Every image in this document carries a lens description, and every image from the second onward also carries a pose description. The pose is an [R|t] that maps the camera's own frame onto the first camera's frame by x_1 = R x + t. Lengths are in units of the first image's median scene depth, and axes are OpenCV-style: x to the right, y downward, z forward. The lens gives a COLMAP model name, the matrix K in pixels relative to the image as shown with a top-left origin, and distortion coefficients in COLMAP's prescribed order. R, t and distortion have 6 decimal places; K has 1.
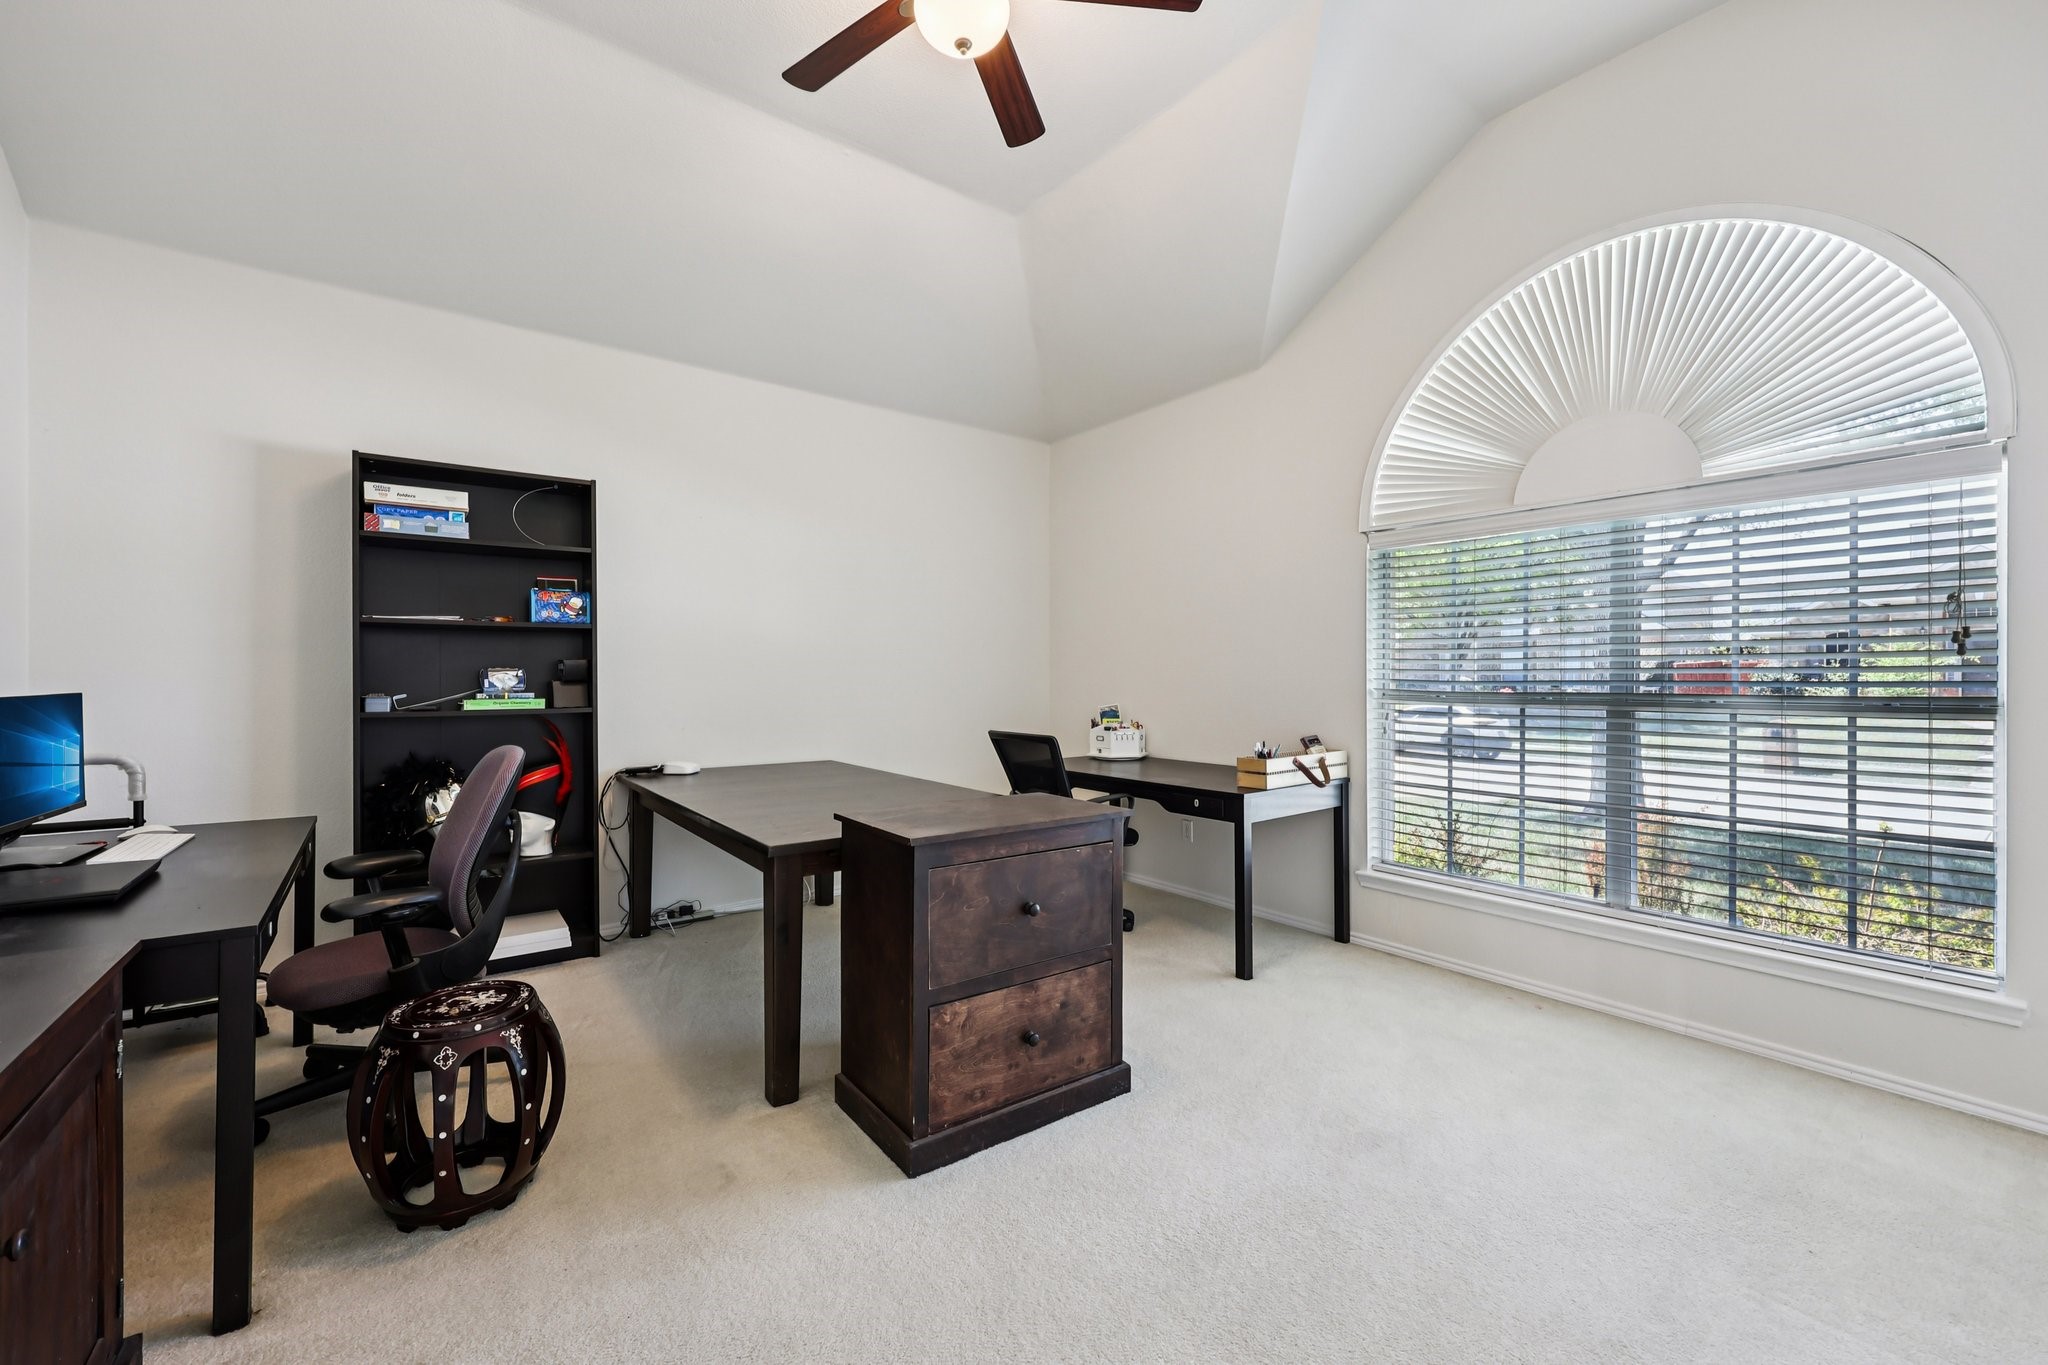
lens RADIAL K [[838.3, 0, 1038.4], [0, 838.3, 676.3], [0, 0, 1]] dist [0.000938, 0.000309]
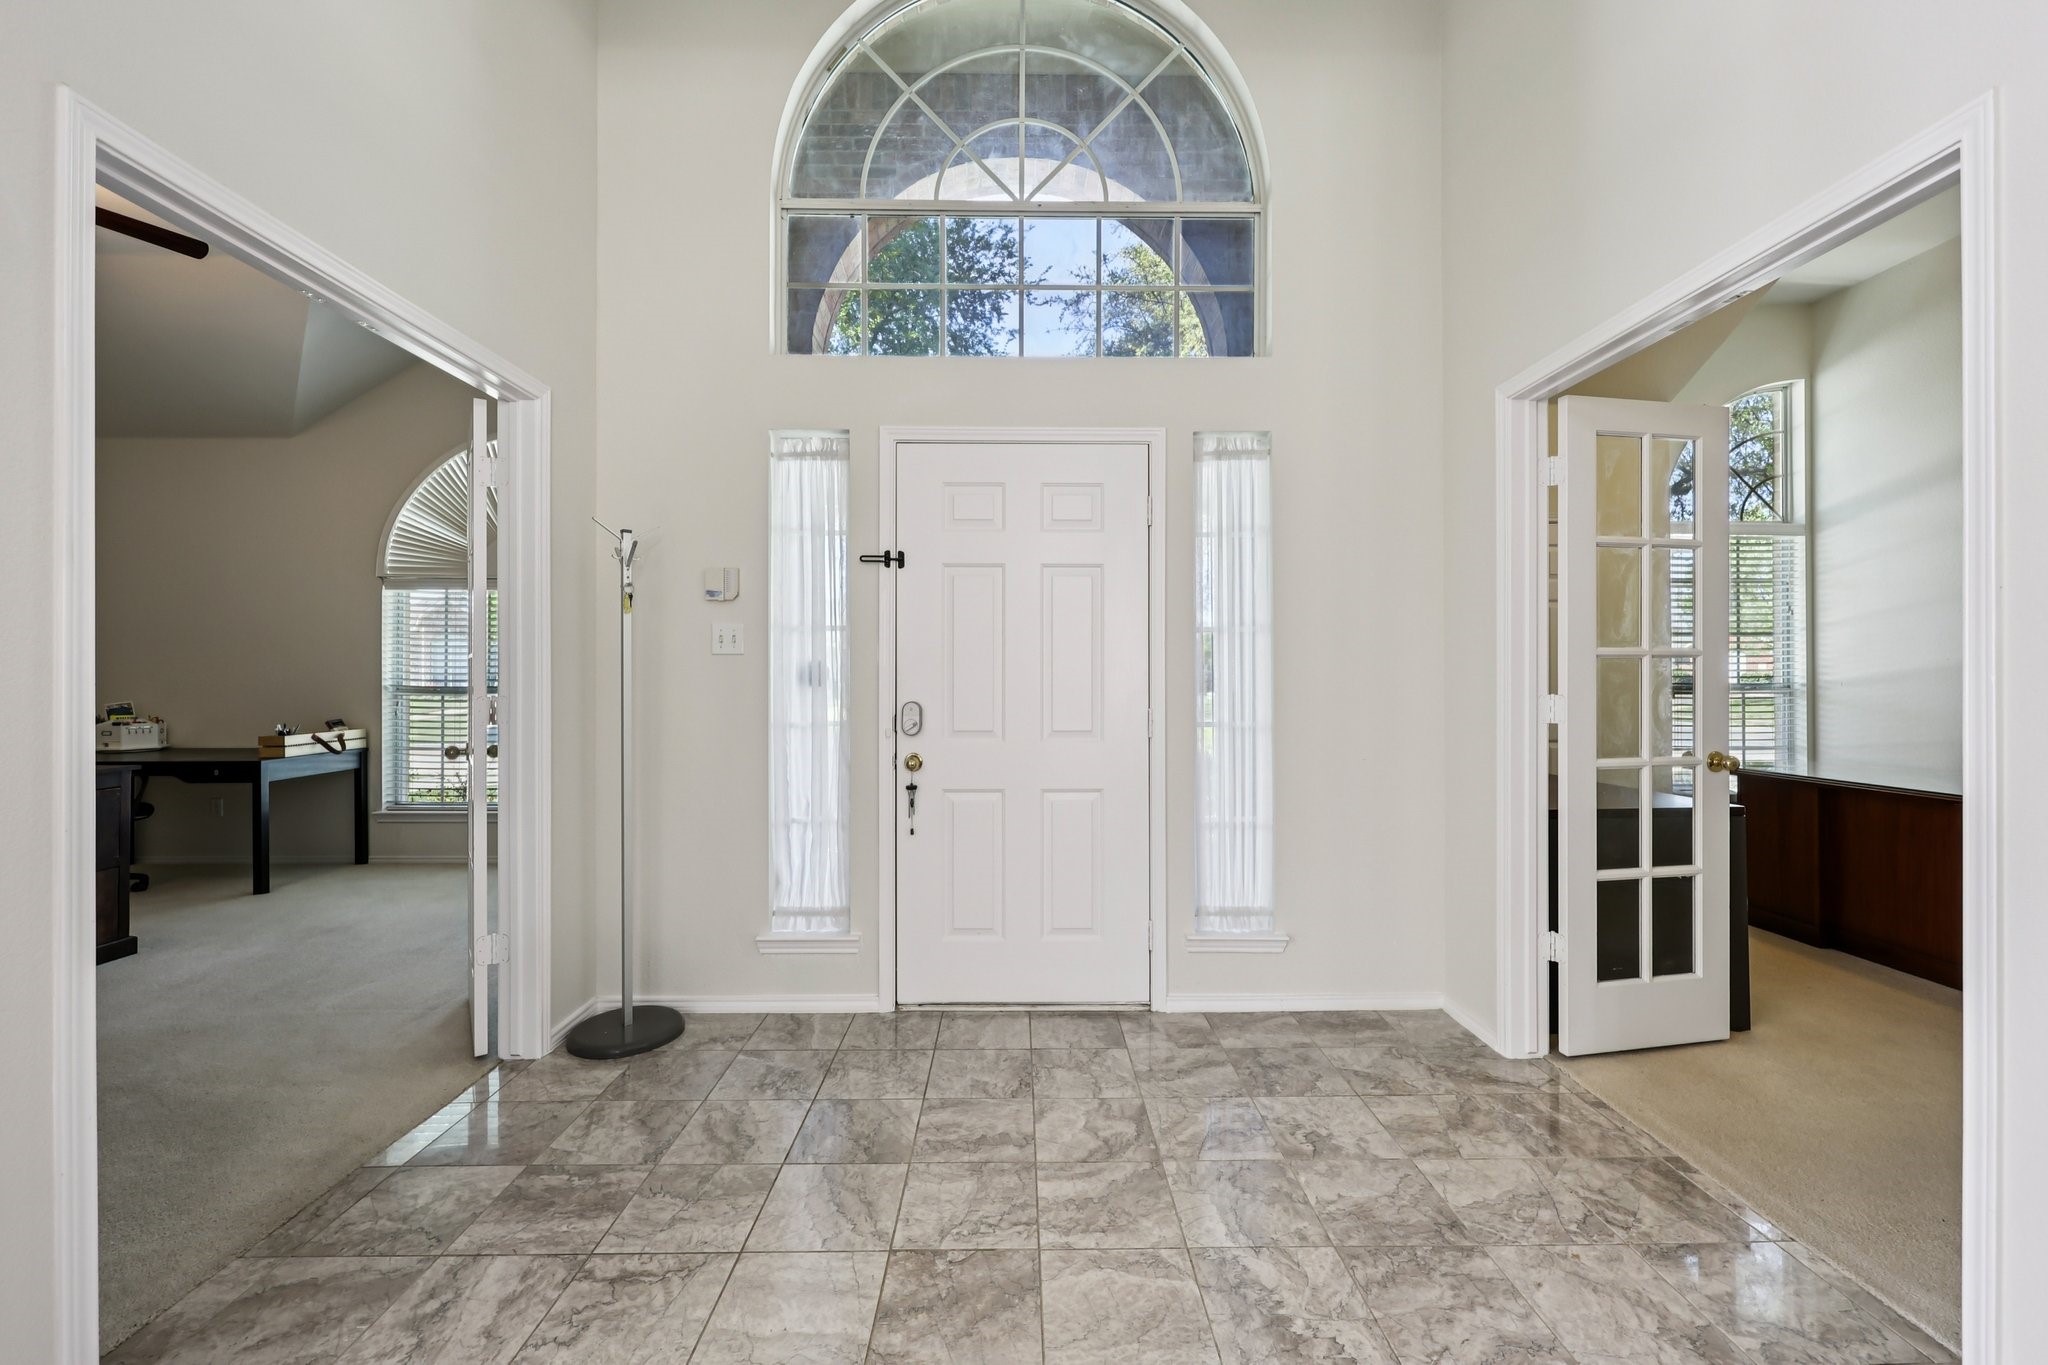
lens RADIAL K [[838.3, 0, 1038.4], [0, 838.3, 676.3], [0, 0, 1]] dist [0.000938, 0.000309]
pose [[0.611979, 0.002258, 0.790871, -0.062111], [-0.003255, 0.999995, -0.000336, -0.003745], [-0.790867, -0.002369, 0.611983, -0.804428]]
